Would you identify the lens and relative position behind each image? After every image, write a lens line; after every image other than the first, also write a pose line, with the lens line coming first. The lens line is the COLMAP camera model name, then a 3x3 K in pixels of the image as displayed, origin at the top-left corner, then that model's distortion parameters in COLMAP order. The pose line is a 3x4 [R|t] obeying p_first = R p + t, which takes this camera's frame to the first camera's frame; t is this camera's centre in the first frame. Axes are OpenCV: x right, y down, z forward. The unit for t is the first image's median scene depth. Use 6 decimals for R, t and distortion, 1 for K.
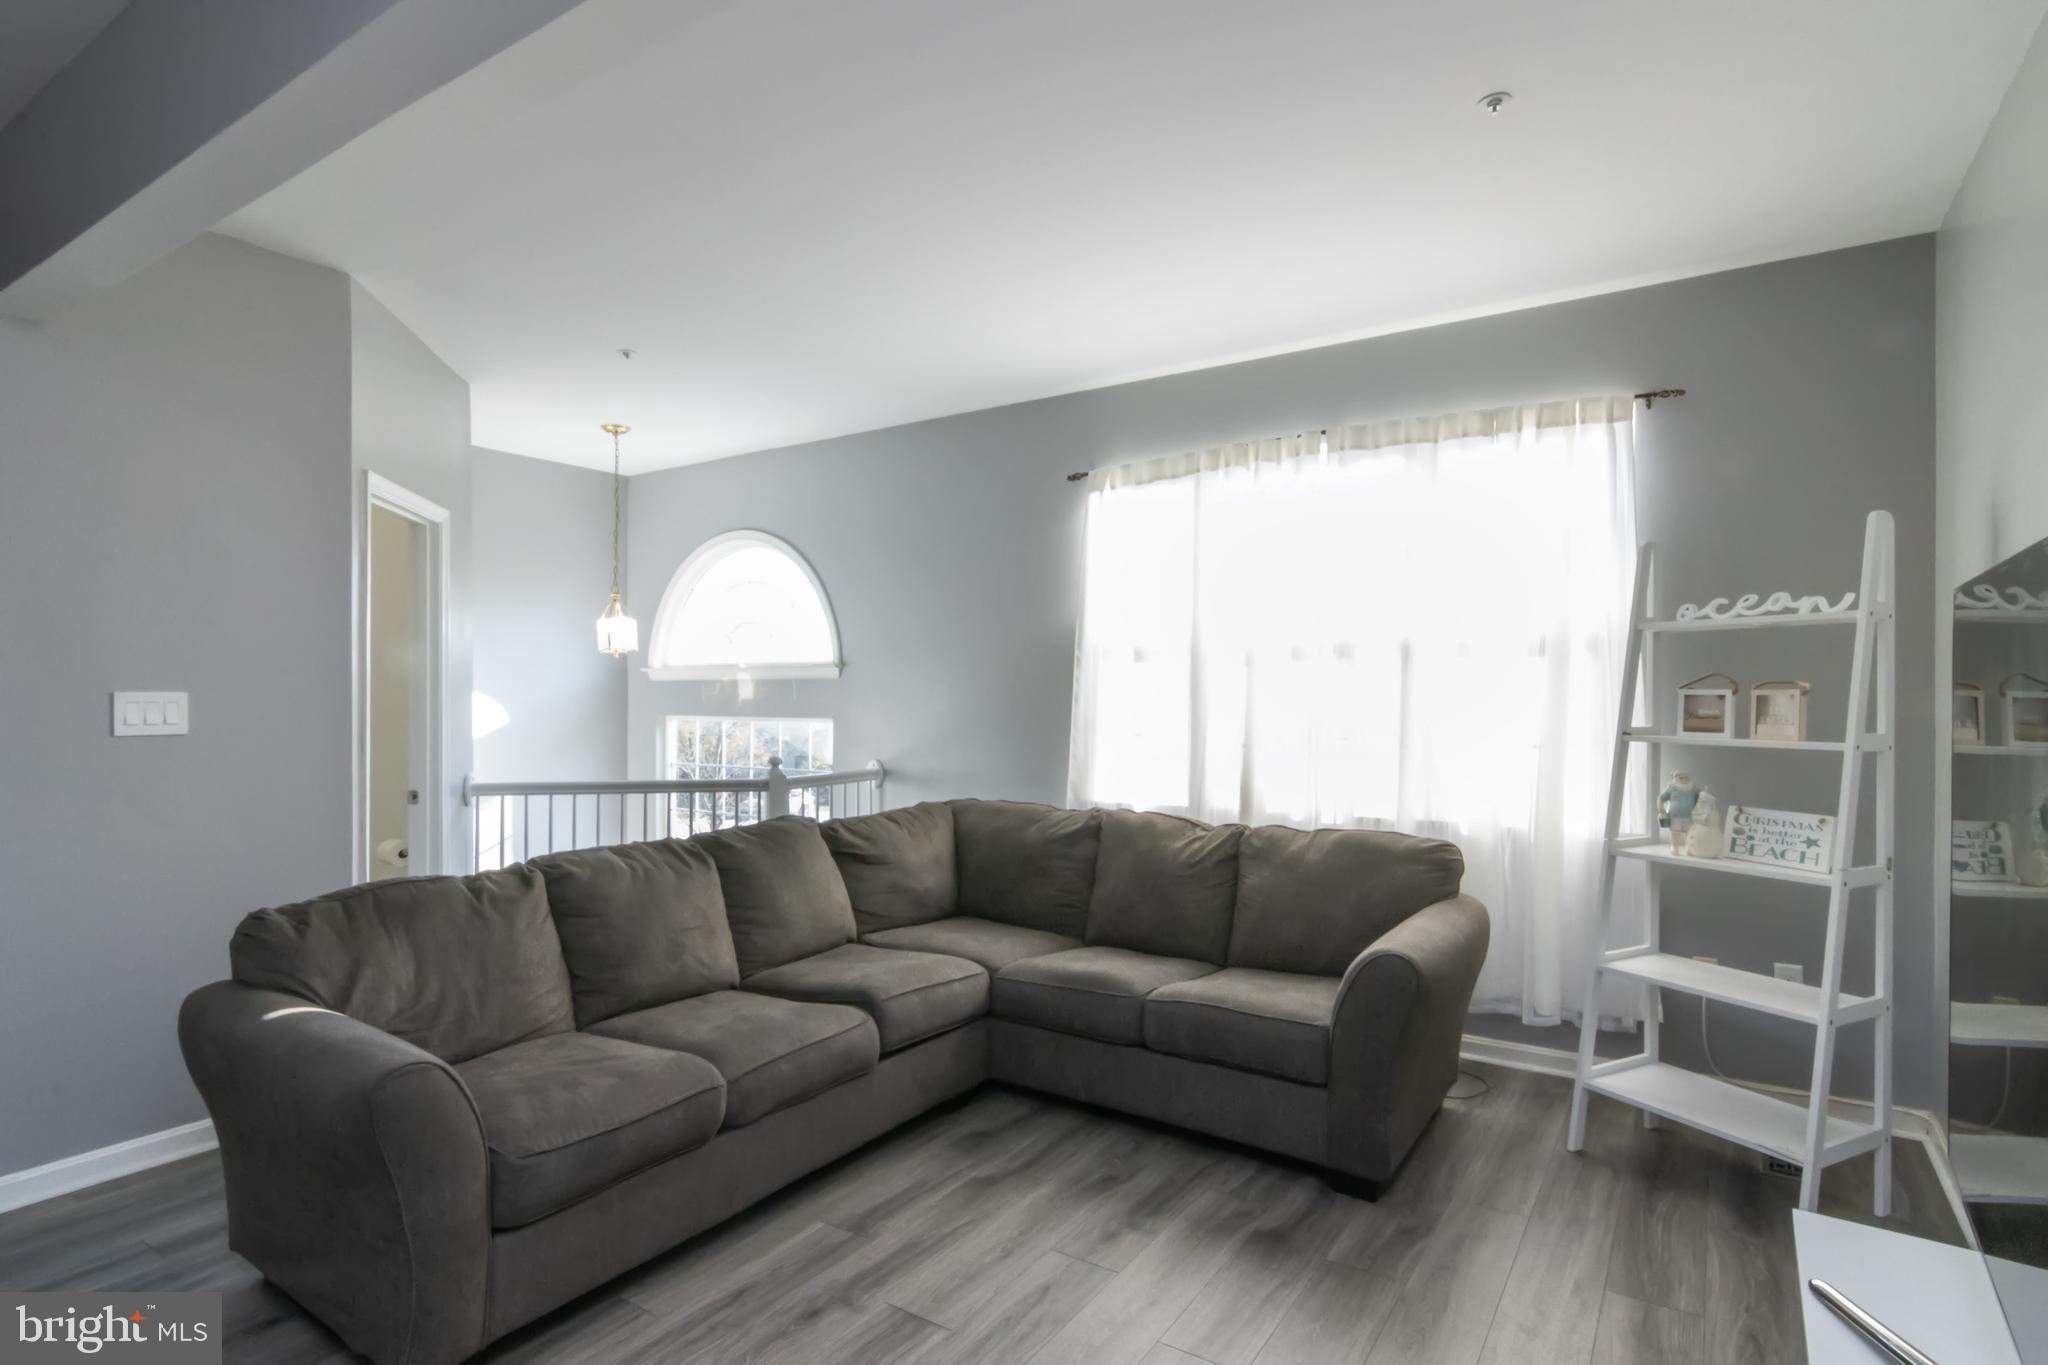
lens RADIAL K [[1055.1, 0, 1004.8], [0, 1055.1, 703.4], [0, 0, 1]] dist [-0.001291, -0.000014]
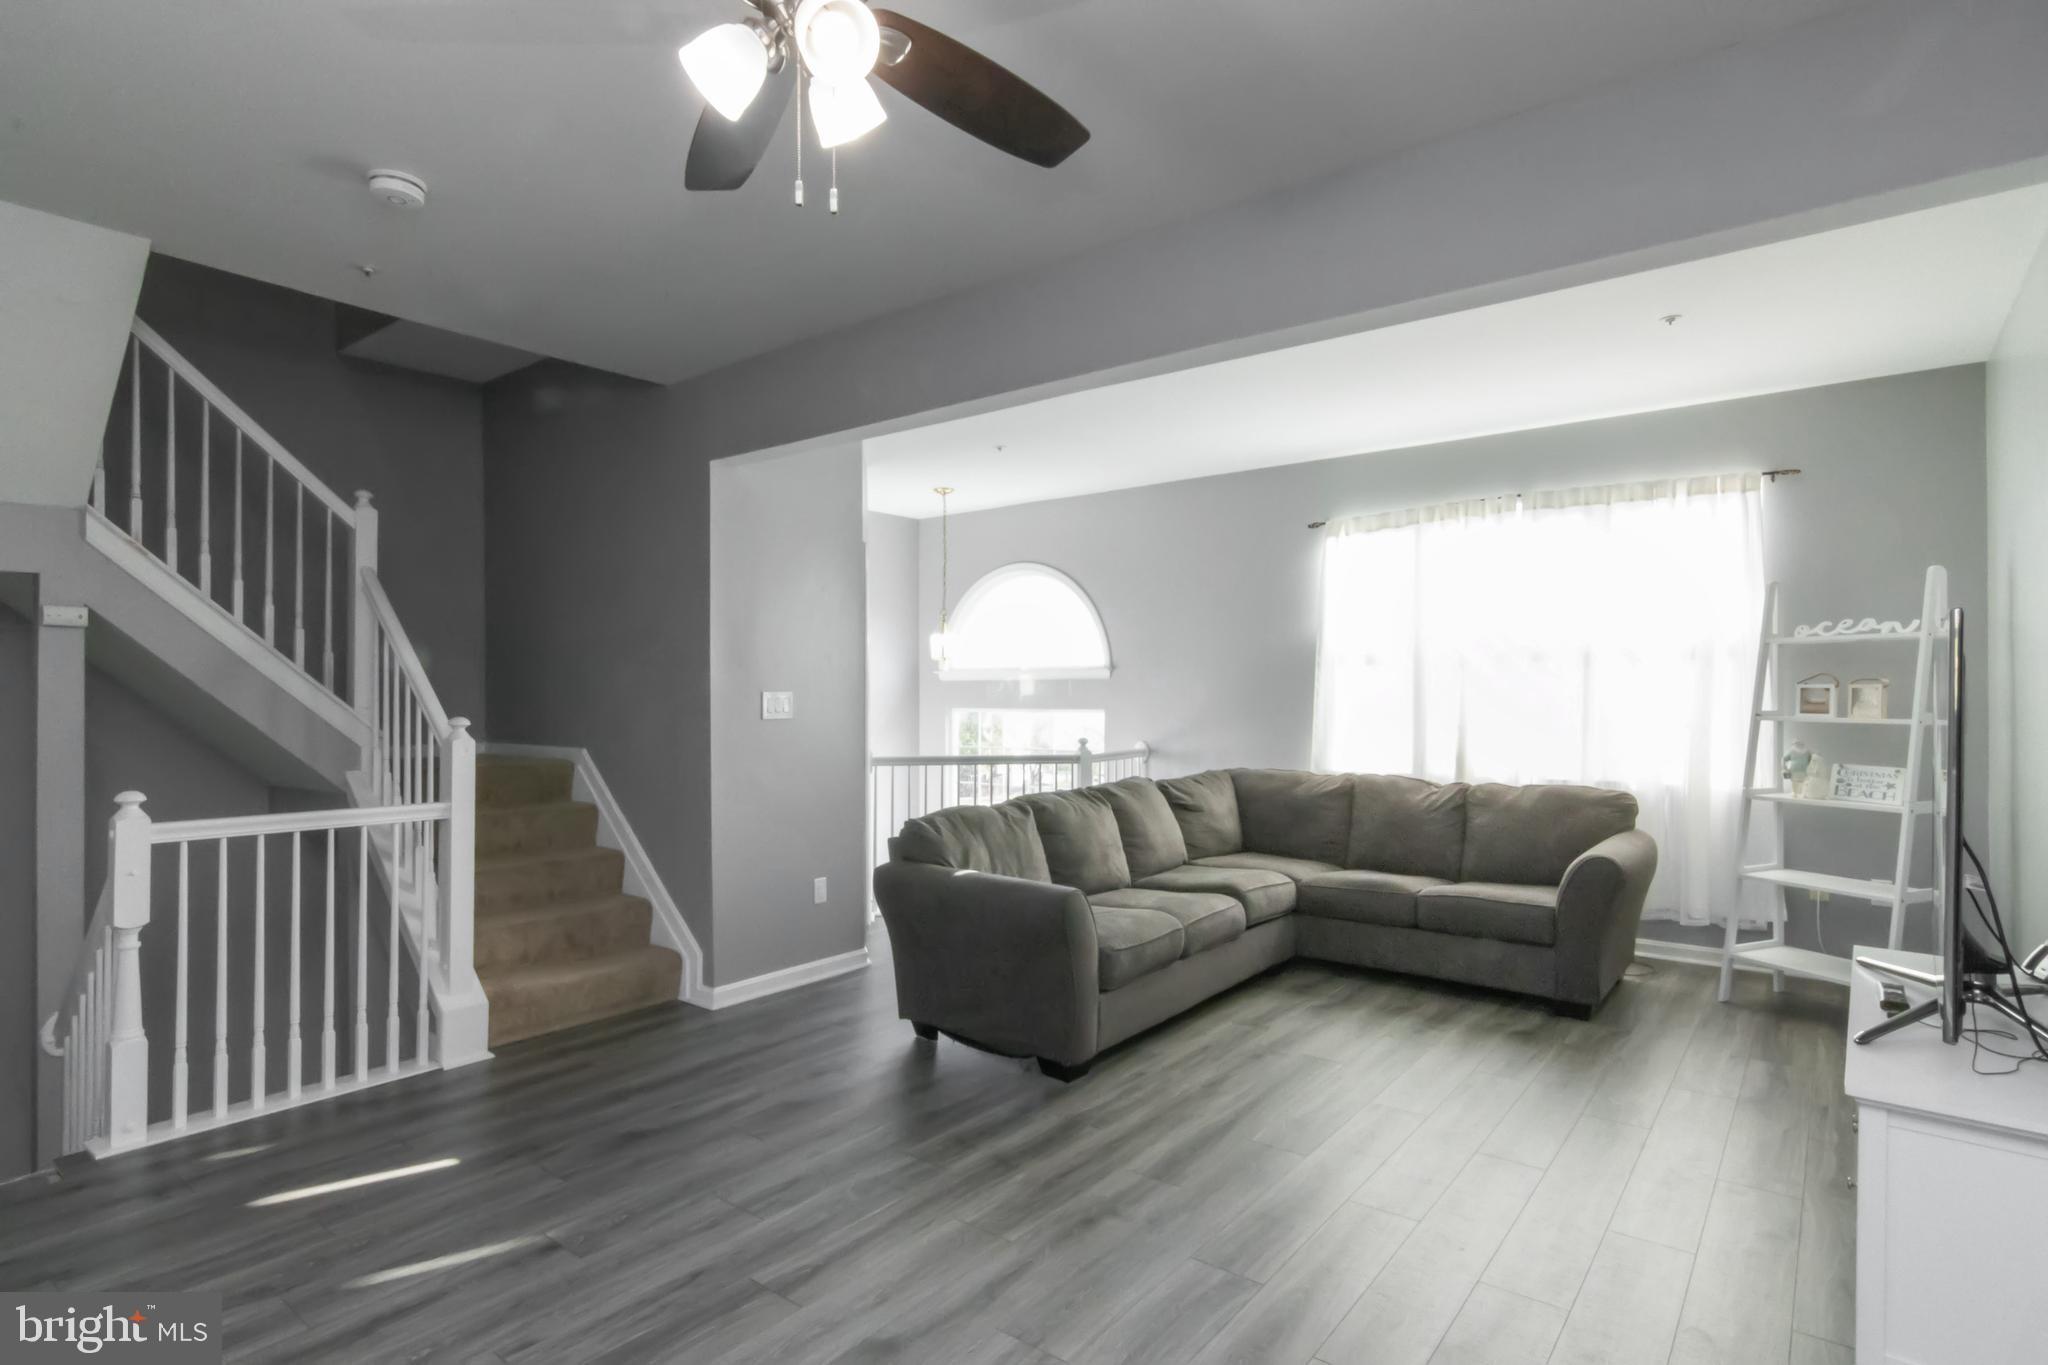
lens RADIAL K [[1055.1, 0, 1004.0], [0, 1055.1, 694.6], [0, 0, 1]] dist [-0.001291, -0.000014]
pose [[0.996564, -0.005145, -0.082669, -0.311693], [0.004776, 0.999978, -0.004668, 0.002452], [0.082691, 0.004257, 0.996566, -0.509331]]
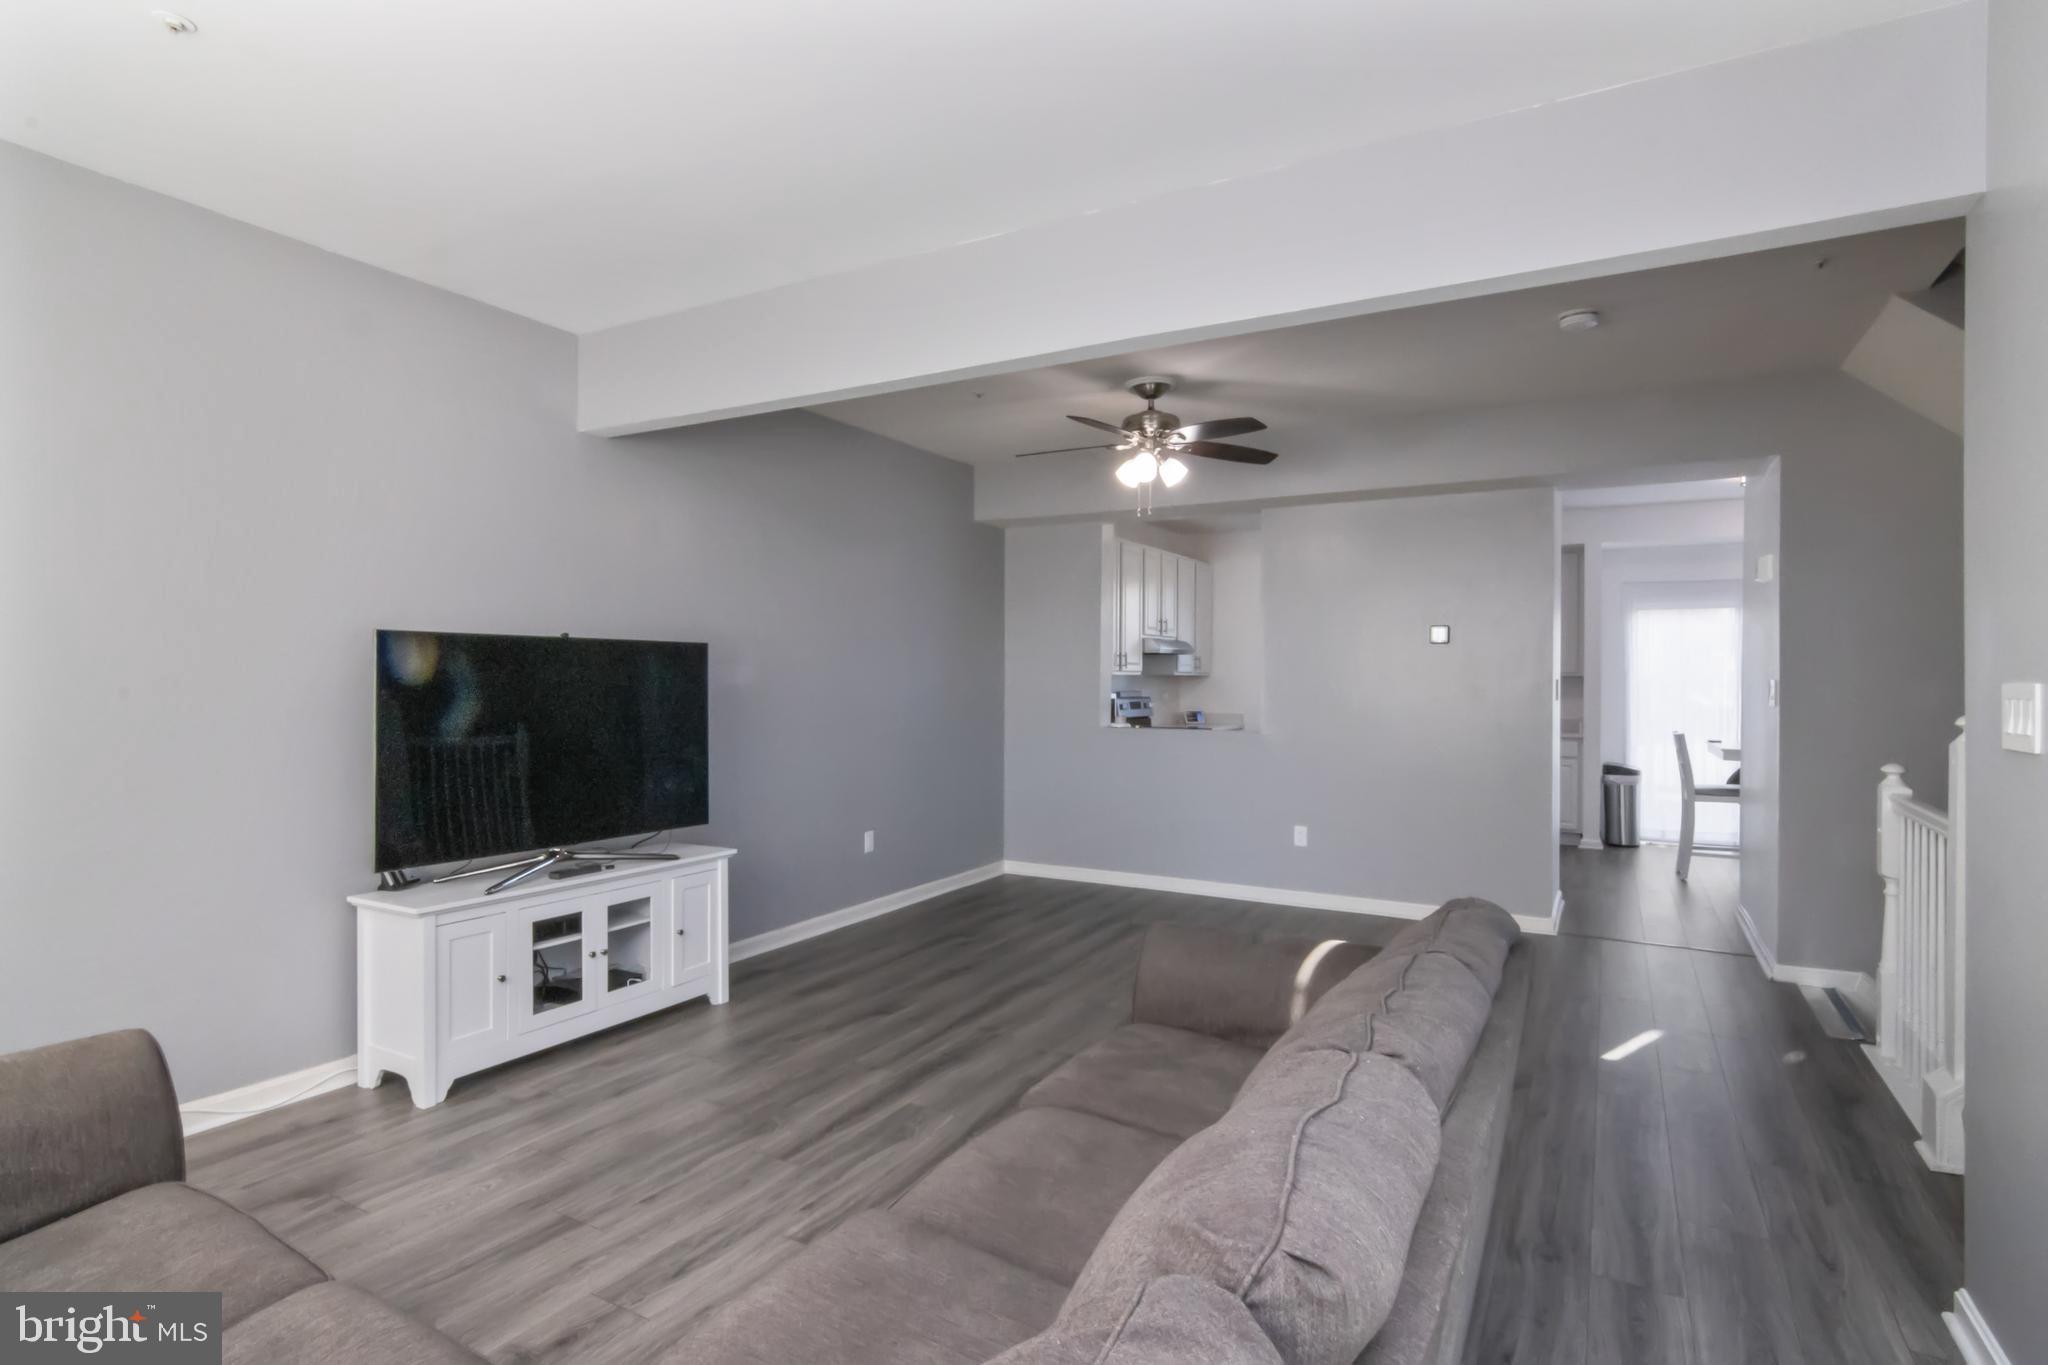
lens RADIAL K [[1055.1, 0, 1021.2], [0, 1055.1, 673.7], [0, 0, 1]] dist [-0.001291, -0.000014]
pose [[-0.997767, -0.009960, -0.066046, -0.142618], [-0.011071, 0.999803, 0.016482, -0.026547], [0.065869, 0.017176, -0.997680, 1.510153]]
